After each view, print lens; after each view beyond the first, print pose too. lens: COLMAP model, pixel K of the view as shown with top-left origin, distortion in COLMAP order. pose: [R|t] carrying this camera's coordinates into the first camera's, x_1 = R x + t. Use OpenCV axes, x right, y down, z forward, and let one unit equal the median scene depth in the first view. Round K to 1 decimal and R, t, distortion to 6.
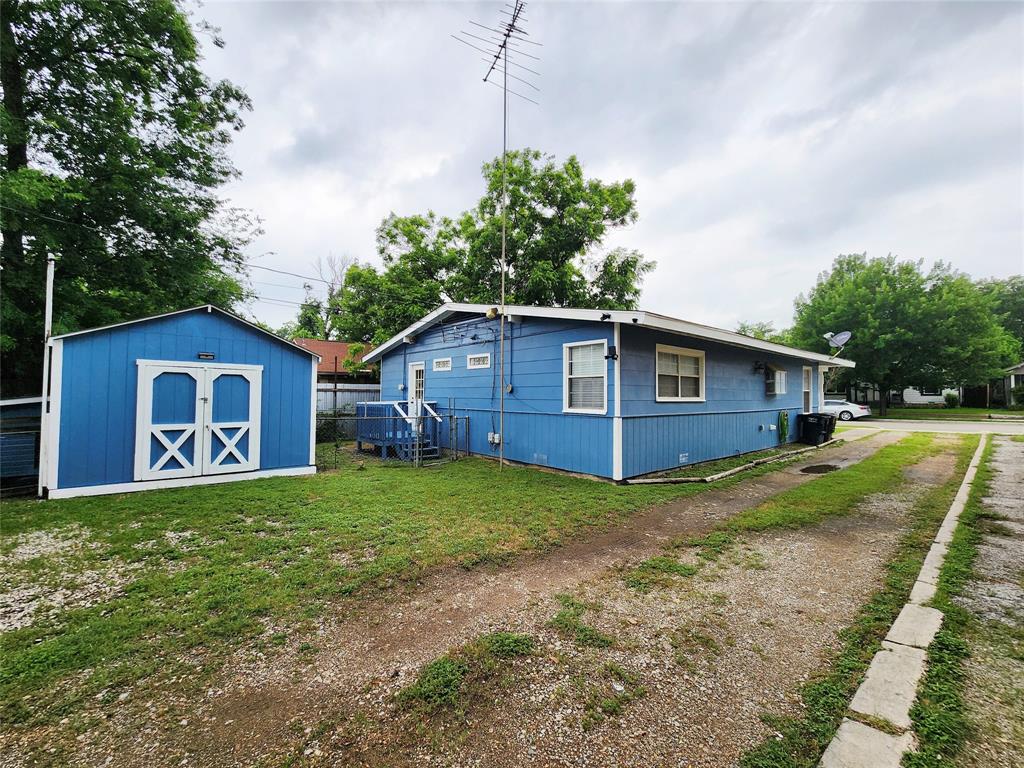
lens RADIAL K [[419.3, 0, 509.8], [0, 419.3, 385.1], [0, 0, 1]] dist [0.000426, -0.000181]
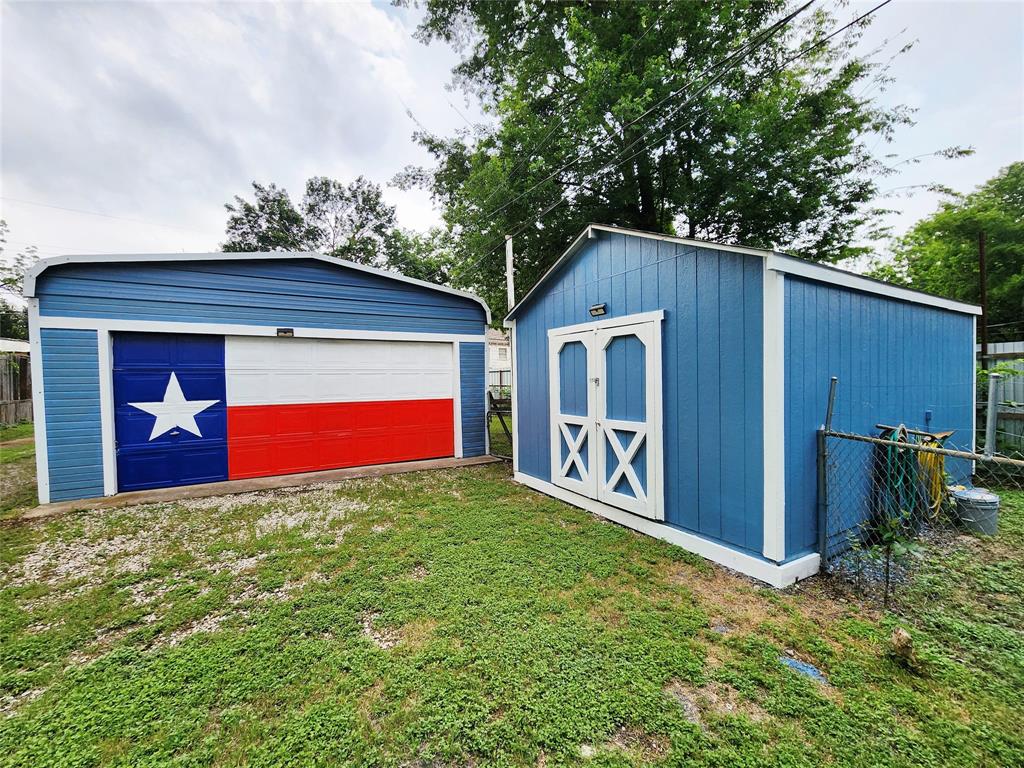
lens RADIAL K [[419.3, 0, 510.7], [0, 419.3, 390.9], [0, 0, 1]] dist [0.000426, -0.000181]
pose [[-0.185140, 0.026655, -0.982351, -0.085882], [0.046028, 0.998770, 0.018426, 0.032472], [0.981634, -0.041804, -0.186139, 0.983550]]
